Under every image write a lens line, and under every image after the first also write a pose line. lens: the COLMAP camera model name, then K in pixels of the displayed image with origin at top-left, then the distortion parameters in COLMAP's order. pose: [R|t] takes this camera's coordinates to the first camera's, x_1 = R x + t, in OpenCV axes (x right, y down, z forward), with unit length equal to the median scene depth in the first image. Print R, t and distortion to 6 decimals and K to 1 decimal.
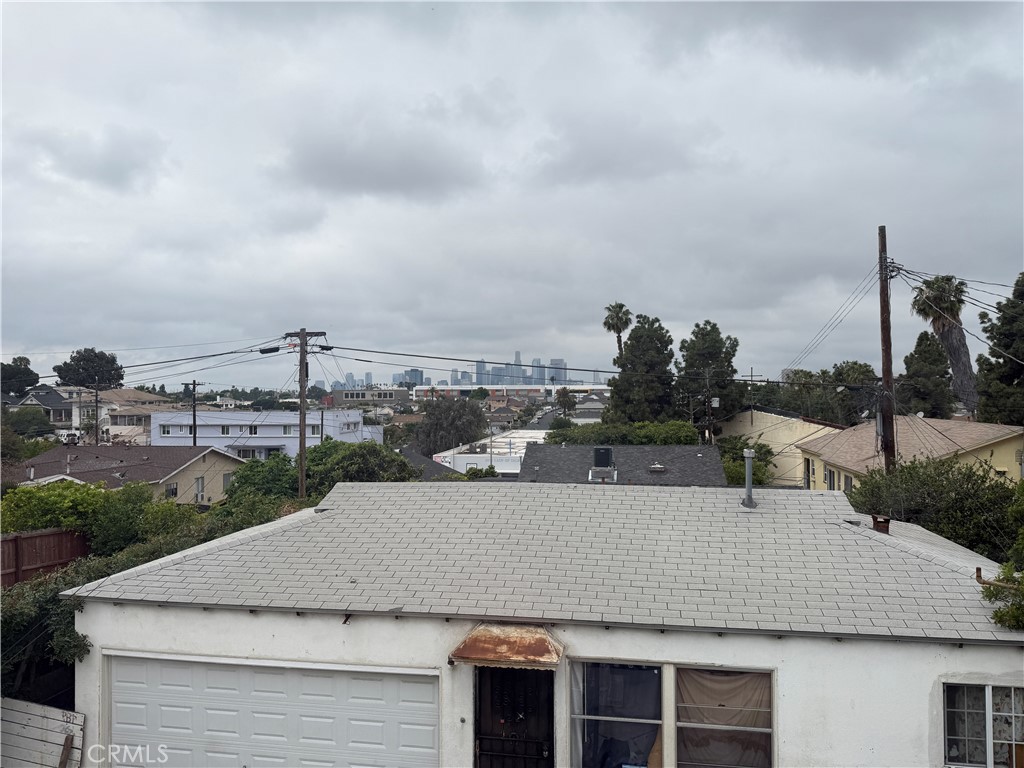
lens RADIAL K [[713.7, 0, 503.6], [0, 713.7, 380.9], [0, 0, 1]] dist [0.009774, -0.012074]
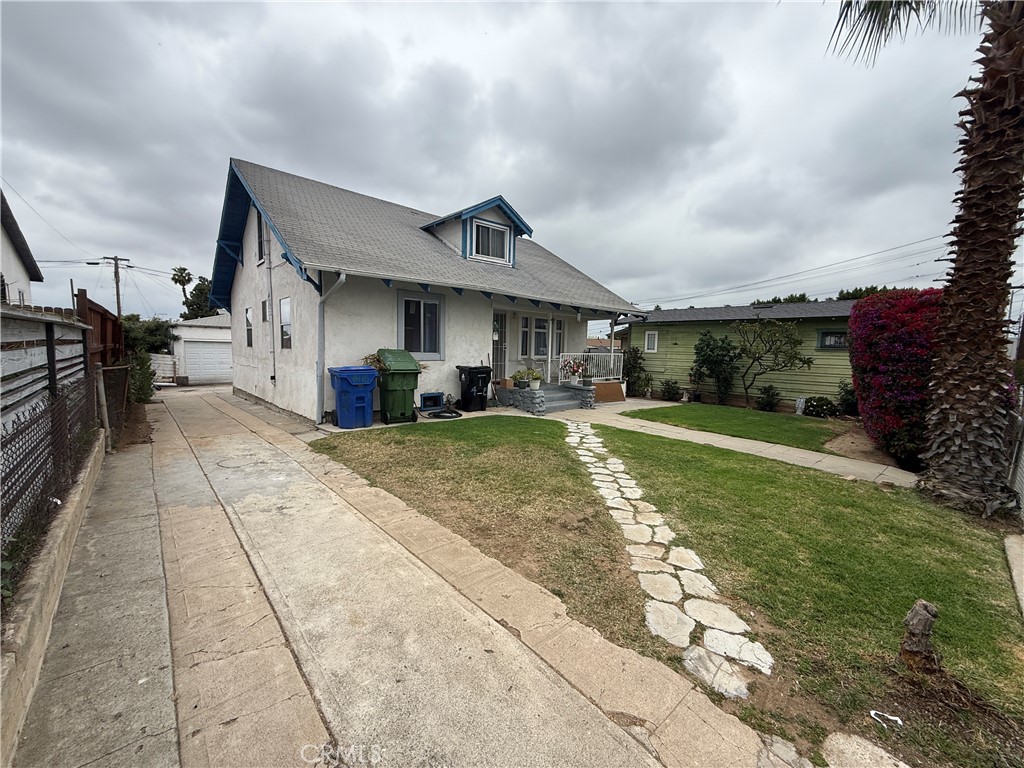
lens RADIAL K [[408.0, 0, 512.0], [0, 408.0, 385.9], [0, 0, 1]] dist [-0.001610, 0.000101]
pose [[0.610028, -0.056372, 0.790372, -1.436002], [-0.040323, 0.993965, 0.102015, 0.389143], [-0.791353, -0.094103, 0.604073, -2.020845]]
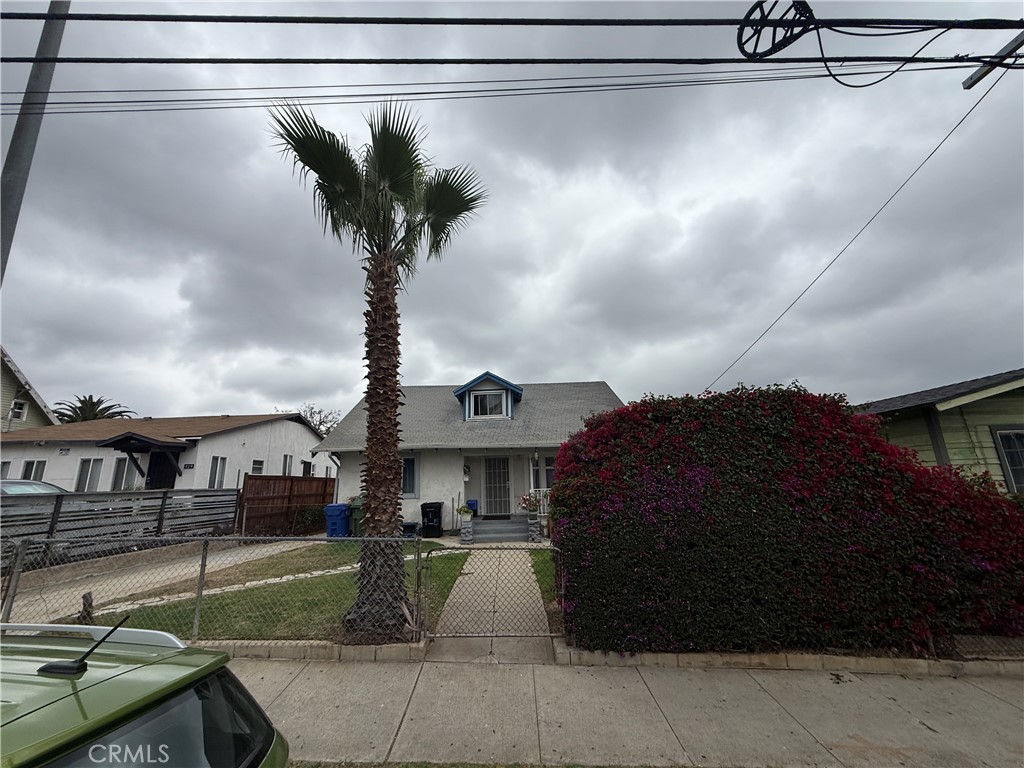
lens RADIAL K [[408.0, 0, 521.9], [0, 408.0, 385.7], [0, 0, 1]] dist [-0.001610, 0.000101]
pose [[0.985332, 0.017401, 0.169758, -0.404960], [0.019815, 0.976391, -0.215100, 0.358427], [-0.169493, 0.215309, 0.961725, -2.998466]]
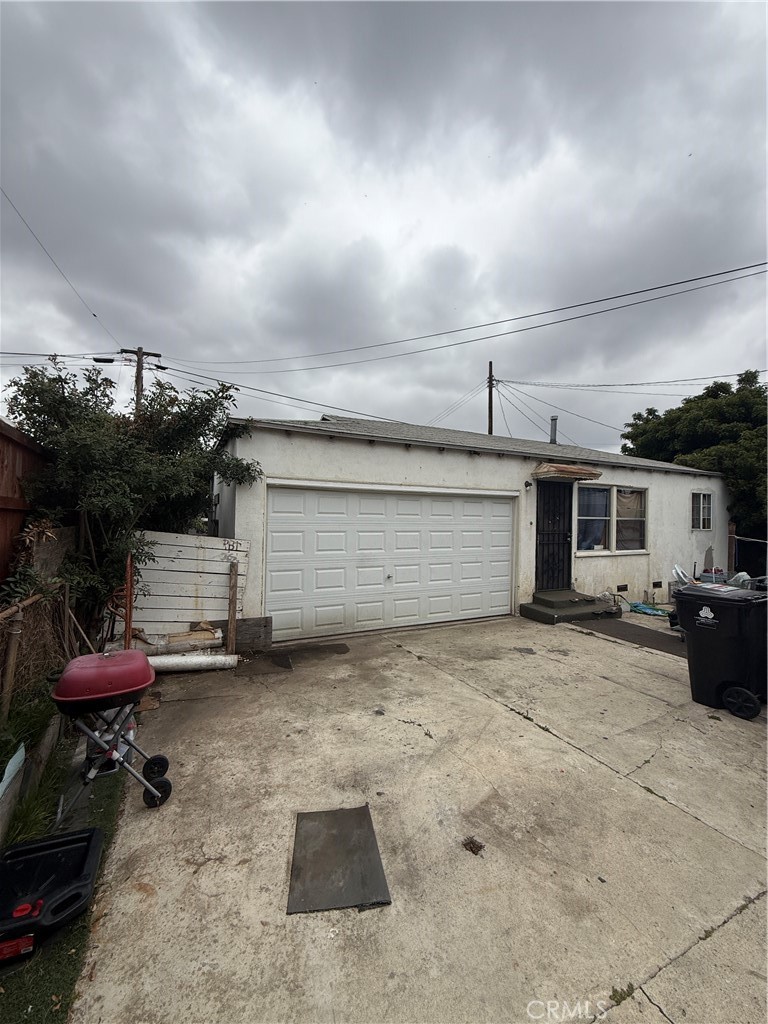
lens RADIAL K [[408.0, 0, 375.3], [0, 408.0, 511.7], [0, 0, 1]] dist [-0.001610, 0.000101]
pose [[0.816446, 0.023549, 0.576941, -0.903996], [-0.034431, 0.999376, 0.007932, 0.484087], [-0.576394, -0.026341, 0.816748, 0.500745]]
